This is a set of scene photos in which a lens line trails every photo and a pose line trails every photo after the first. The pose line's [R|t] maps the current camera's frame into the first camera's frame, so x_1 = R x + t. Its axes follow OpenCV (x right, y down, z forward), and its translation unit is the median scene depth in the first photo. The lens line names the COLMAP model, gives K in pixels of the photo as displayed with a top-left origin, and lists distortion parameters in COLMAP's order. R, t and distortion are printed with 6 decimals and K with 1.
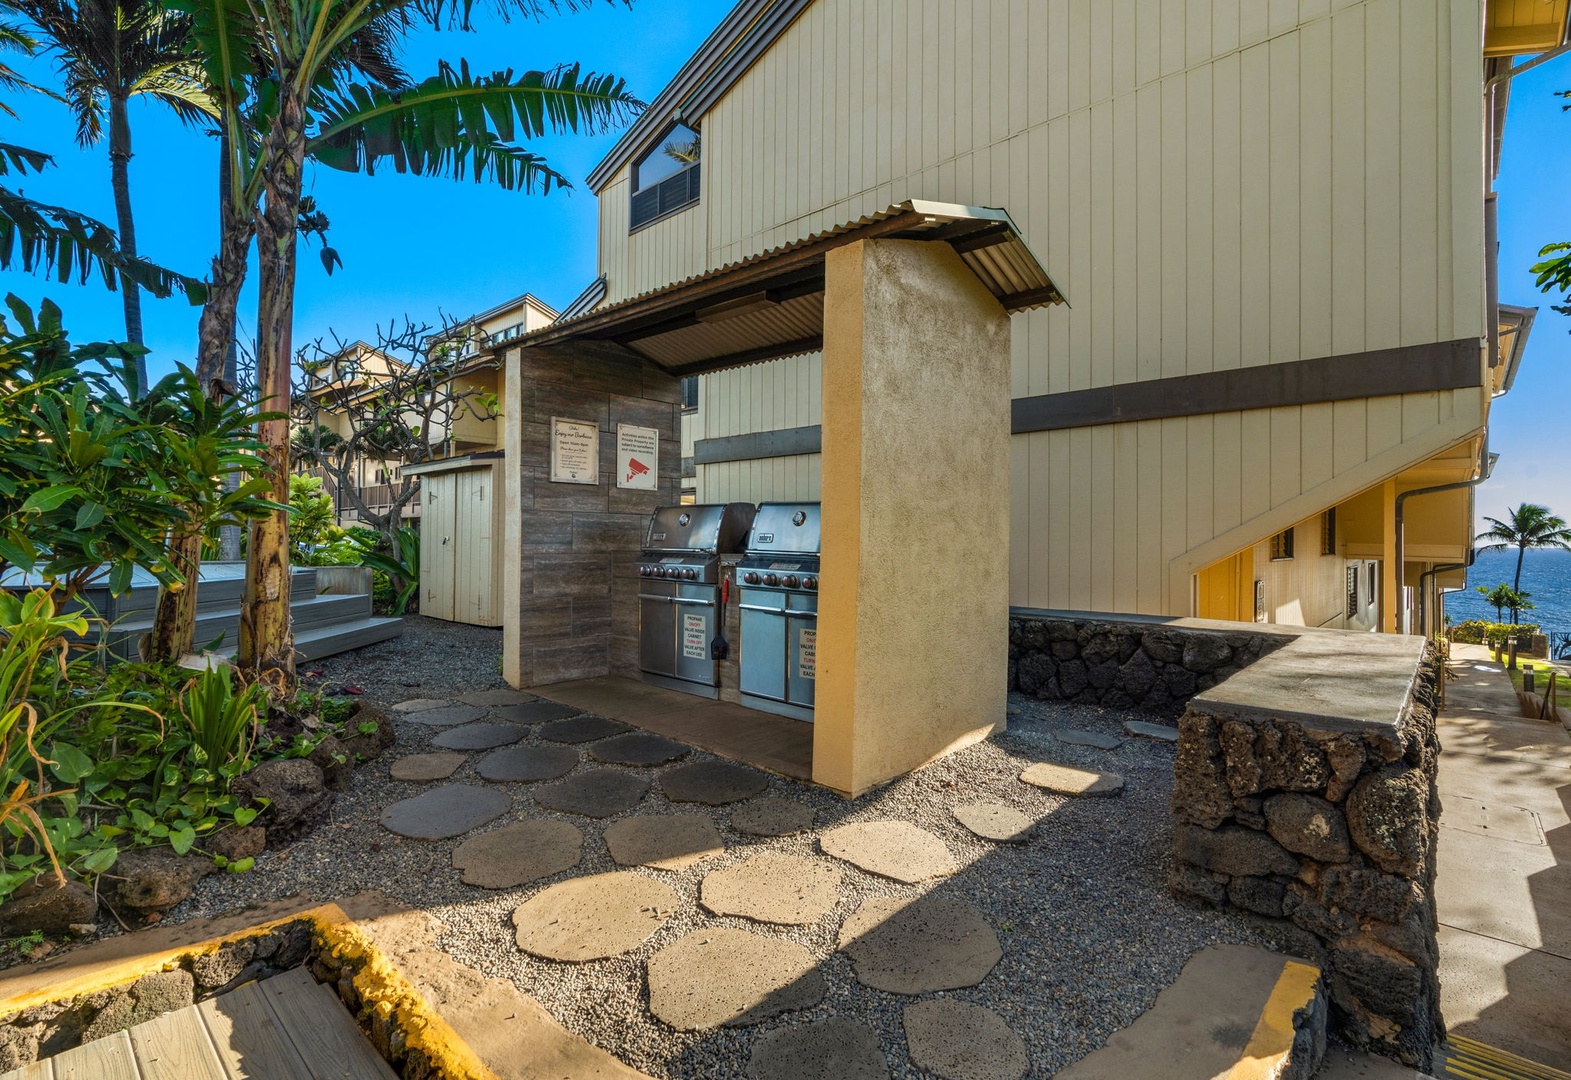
lens RADIAL K [[745.8, 0, 788.4], [0, 745.8, 537.5], [0, 0, 1]] dist [-0.005170, -0.000653]
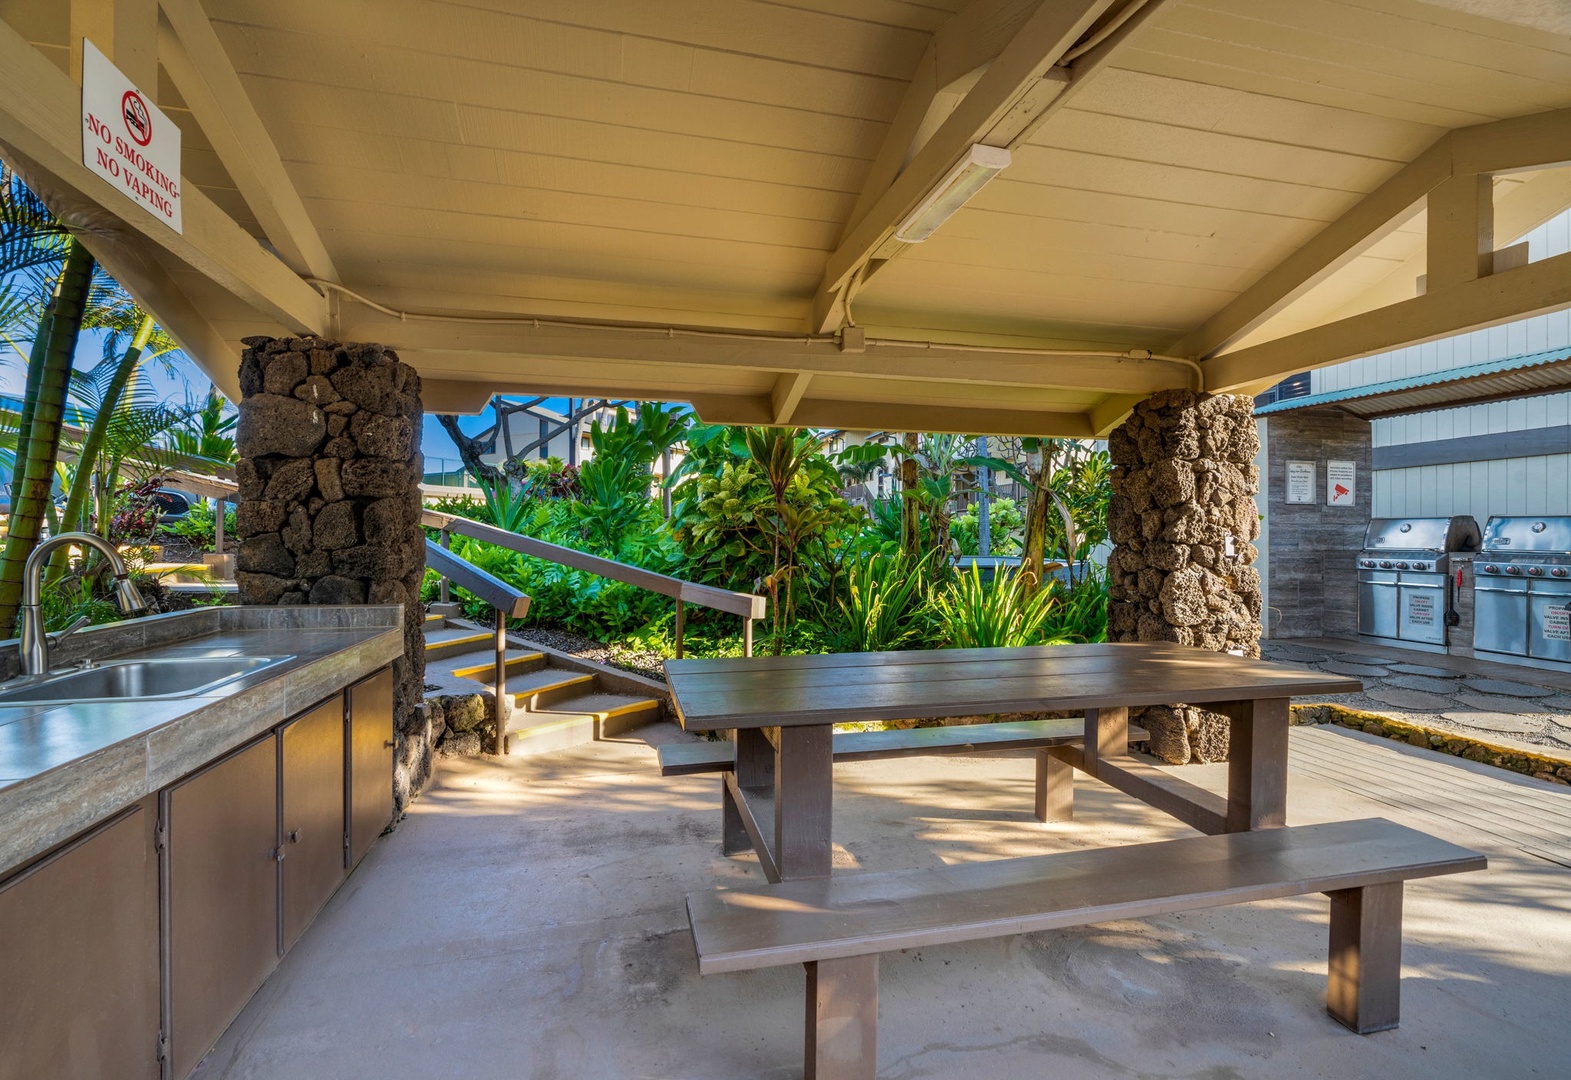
lens RADIAL K [[745.8, 0, 785.6], [0, 745.8, 541.0], [0, 0, 1]] dist [-0.005170, -0.000653]
pose [[0.839524, -0.002559, -0.543316, -0.343832], [0.005535, 0.999977, 0.003843, -0.011040], [0.543294, -0.006233, 0.839519, -0.787506]]
